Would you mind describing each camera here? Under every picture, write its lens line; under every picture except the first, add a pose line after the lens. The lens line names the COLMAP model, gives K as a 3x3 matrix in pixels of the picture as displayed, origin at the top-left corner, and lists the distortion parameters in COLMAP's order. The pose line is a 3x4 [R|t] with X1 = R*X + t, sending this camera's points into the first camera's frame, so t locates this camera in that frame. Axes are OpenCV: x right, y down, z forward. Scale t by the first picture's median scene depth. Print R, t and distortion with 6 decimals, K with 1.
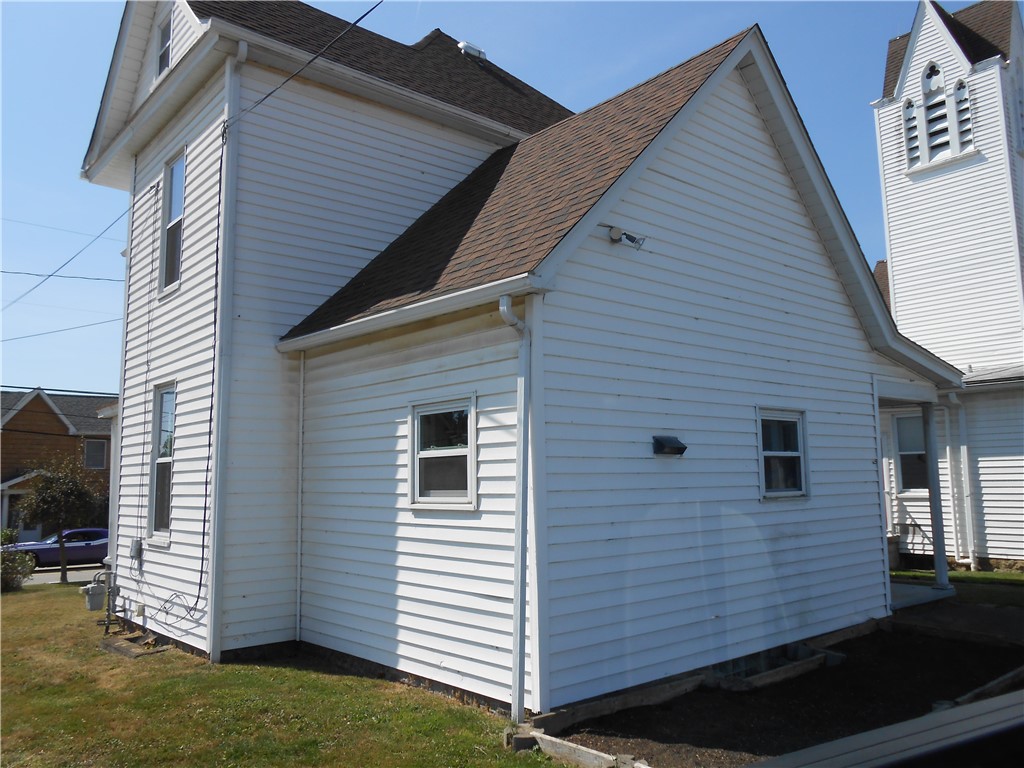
lens RADIAL K [[796.9, 0, 514.3], [0, 796.9, 386.8], [0, 0, 1]] dist [-0.043113, 0.058493]
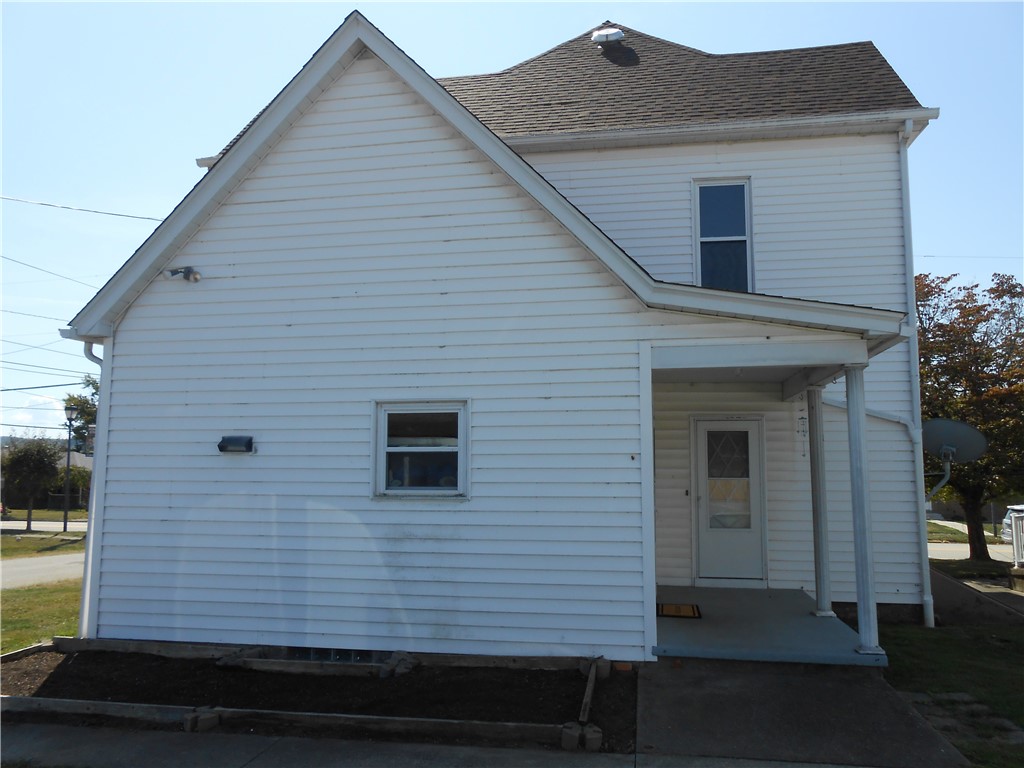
lens RADIAL K [[796.9, 0, 514.3], [0, 796.9, 386.8], [0, 0, 1]] dist [-0.043113, 0.058493]
pose [[0.630208, -0.069103, -0.773345, 1.177435], [0.079525, 0.996538, -0.024240, 0.044846], [0.772343, -0.046224, 0.633522, 0.518964]]
